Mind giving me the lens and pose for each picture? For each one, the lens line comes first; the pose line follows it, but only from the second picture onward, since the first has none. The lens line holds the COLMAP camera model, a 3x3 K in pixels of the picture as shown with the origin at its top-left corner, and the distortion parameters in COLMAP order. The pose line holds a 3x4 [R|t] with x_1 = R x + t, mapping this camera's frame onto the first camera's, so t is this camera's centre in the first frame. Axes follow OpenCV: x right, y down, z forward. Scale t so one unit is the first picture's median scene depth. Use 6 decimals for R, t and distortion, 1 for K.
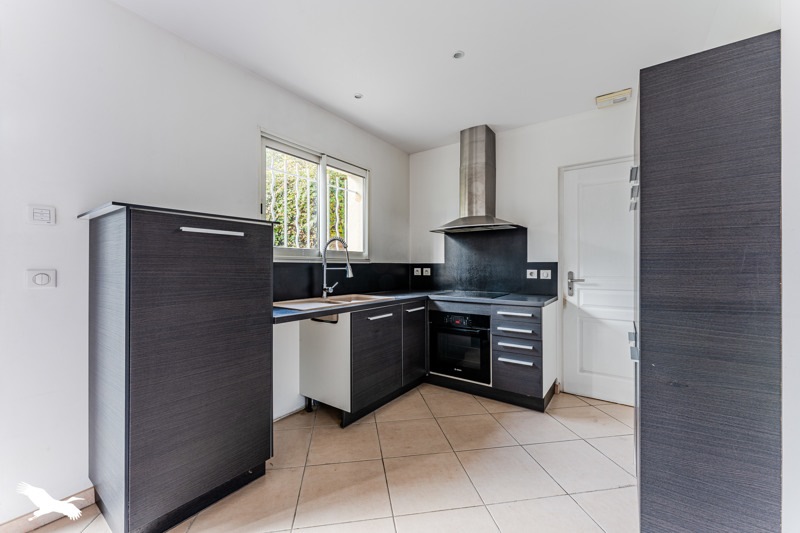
lens RADIAL K [[319.8, 0, 400.0], [0, 319.8, 266.5], [0, 0, 1]] dist [0.000699, 0.000077]
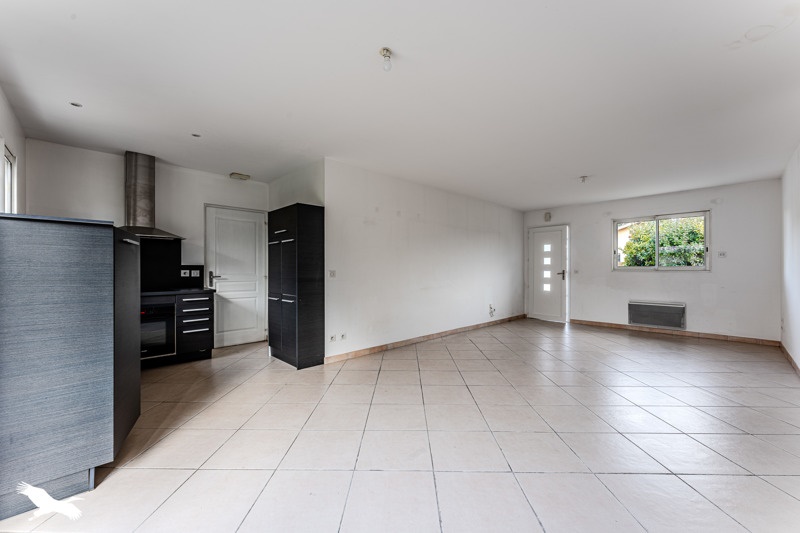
lens RADIAL K [[319.8, 0, 400.0], [0, 319.8, 266.5], [0, 0, 1]] dist [0.000699, 0.000077]
pose [[0.178643, 0.007577, 0.983885, -0.844384], [-0.002779, 0.999970, -0.007197, 0.000655], [-0.983910, -0.001448, 0.178659, -0.196162]]
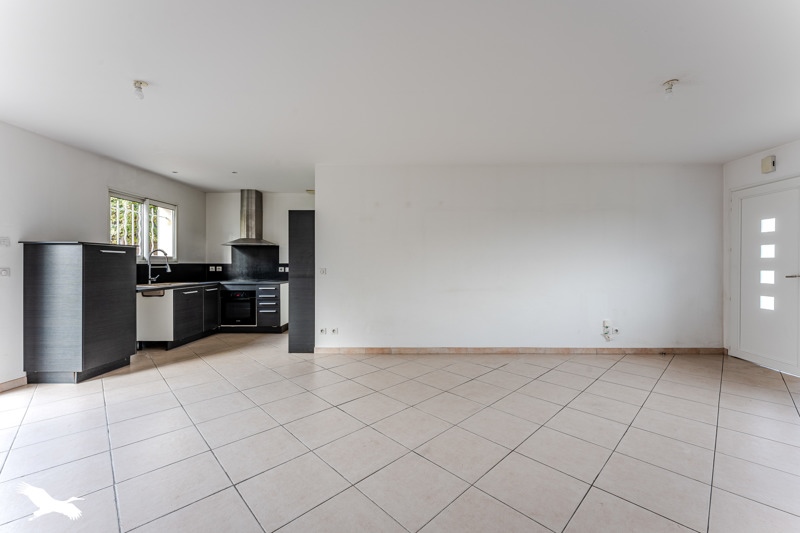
lens RADIAL K [[320.4, 0, 410.2], [0, 320.4, 264.7], [0, 0, 1]] dist [0.000164, -0.000017]
pose [[0.815309, 0.001086, 0.579025, -0.082839], [-0.001362, 0.999999, 0.000042, -0.007398], [-0.579024, -0.000823, 0.815310, -1.092897]]
